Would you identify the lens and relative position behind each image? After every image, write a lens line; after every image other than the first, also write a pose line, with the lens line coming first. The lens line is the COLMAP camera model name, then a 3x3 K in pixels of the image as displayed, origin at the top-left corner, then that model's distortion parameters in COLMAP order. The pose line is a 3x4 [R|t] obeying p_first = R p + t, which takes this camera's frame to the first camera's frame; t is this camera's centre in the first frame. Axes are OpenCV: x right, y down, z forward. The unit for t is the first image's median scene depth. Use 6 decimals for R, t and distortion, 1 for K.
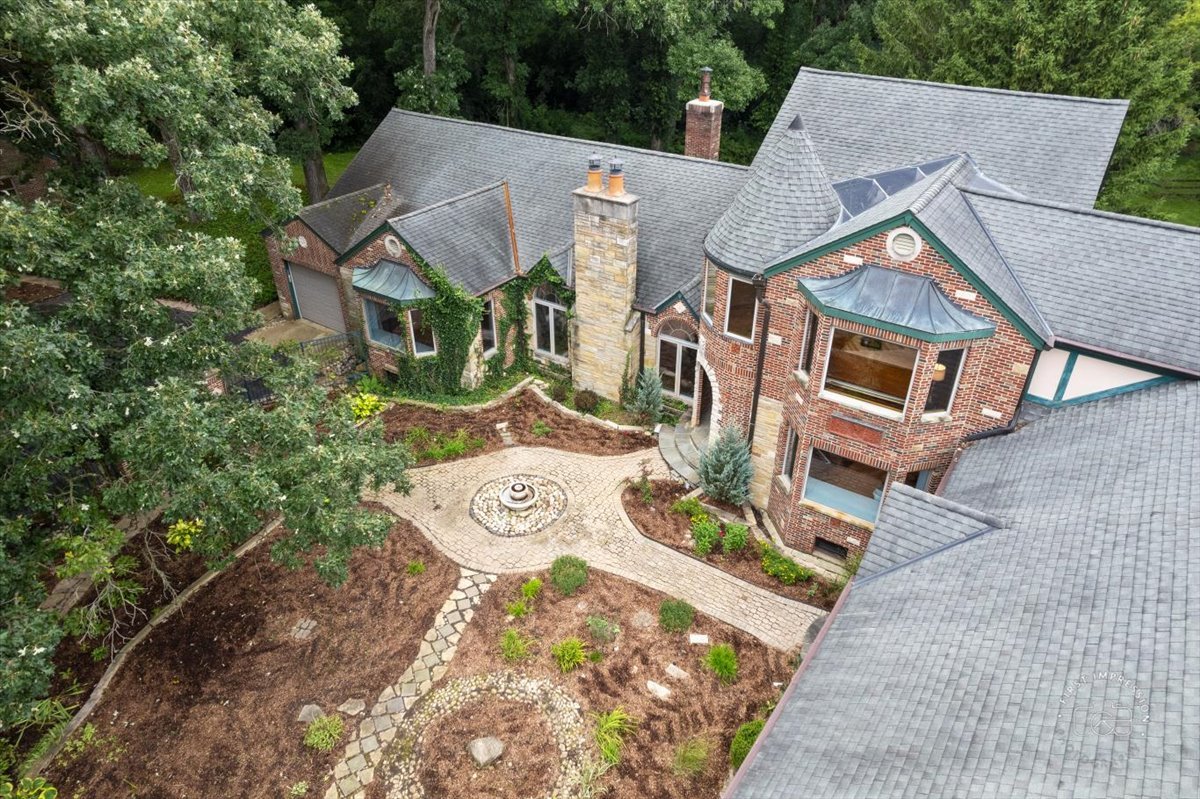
lens RADIAL K [[776.6, 0, 610.6], [0, 776.6, 398.4], [0, 0, 1]] dist [-0.042671, 0.003189]
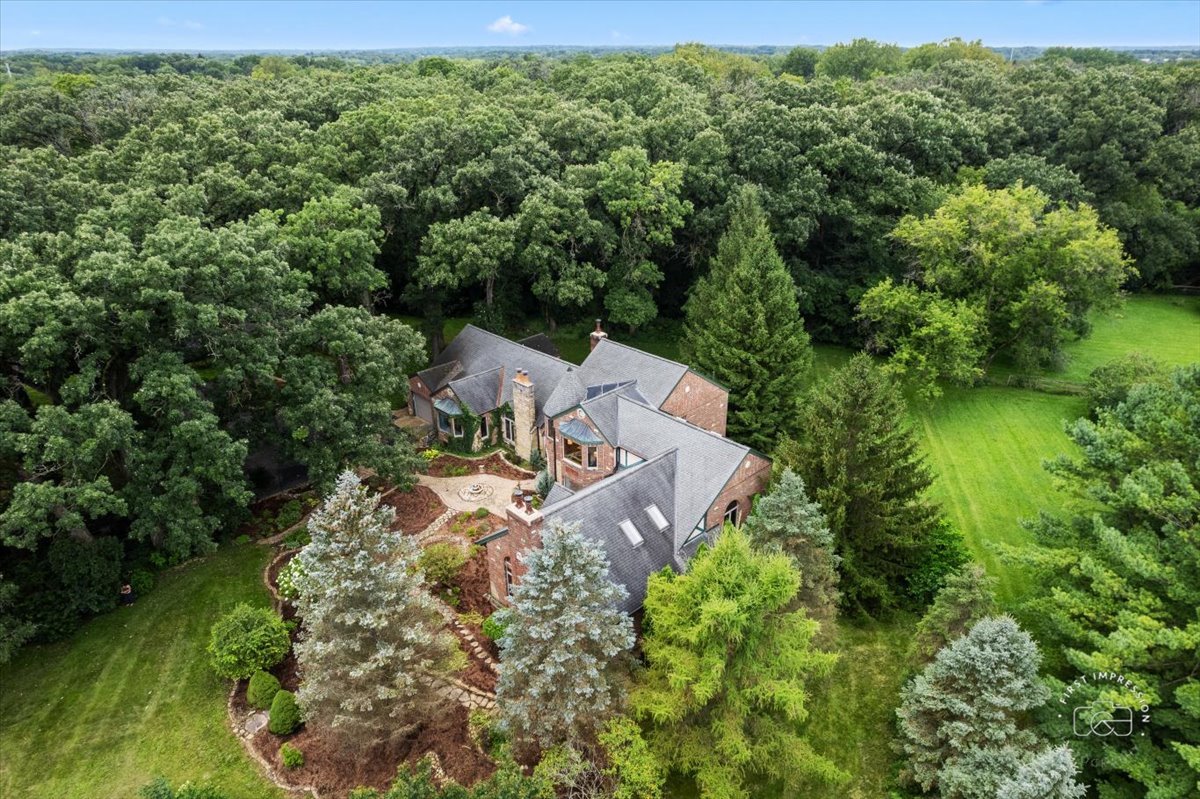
lens RADIAL K [[776.6, 0, 610.6], [0, 776.6, 398.4], [0, 0, 1]] dist [-0.042671, 0.003189]
pose [[0.980871, 0.072290, -0.180738, 0.748924], [-0.093908, 0.989026, -0.114060, 0.067810], [0.170509, 0.128851, 0.976895, -1.500698]]
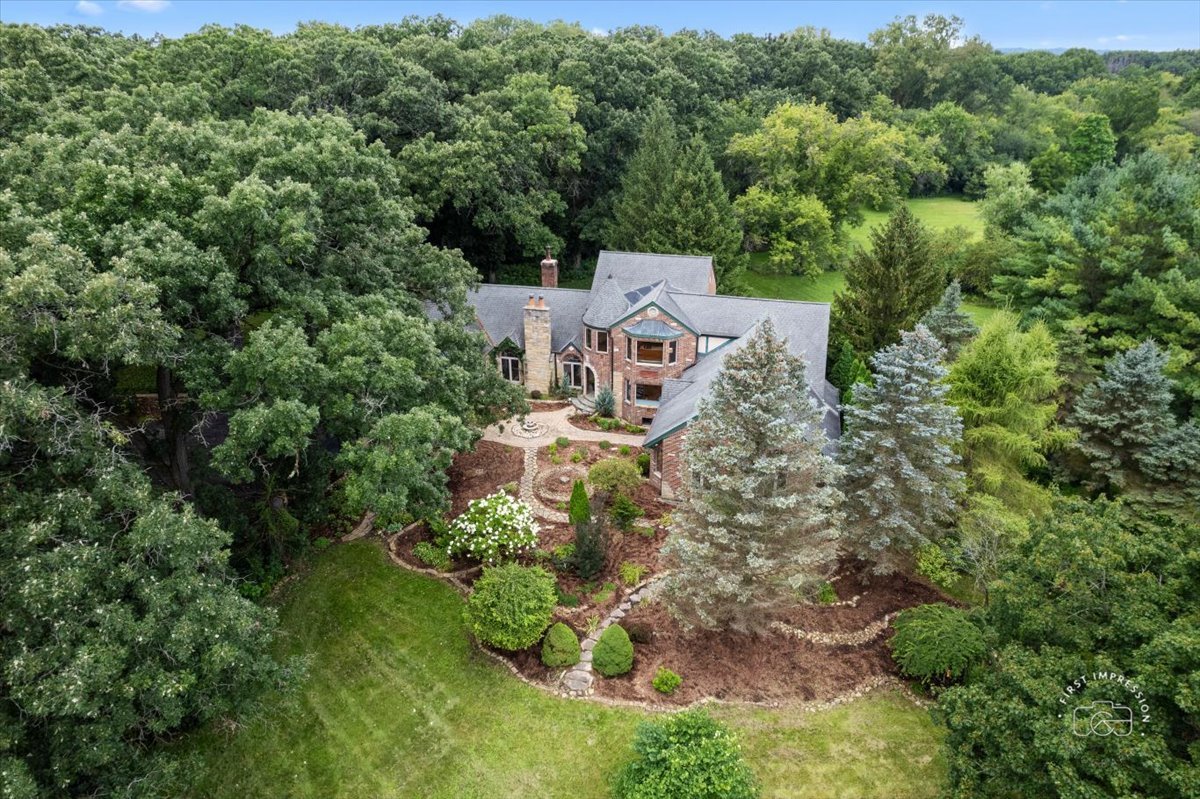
lens RADIAL K [[776.6, 0, 610.6], [0, 776.6, 398.4], [0, 0, 1]] dist [-0.042671, 0.003189]
pose [[0.936774, -0.152091, 0.315154, -0.595053], [0.189792, 0.977464, -0.092427, 0.290122], [-0.293995, 0.146397, 0.944529, -1.351194]]
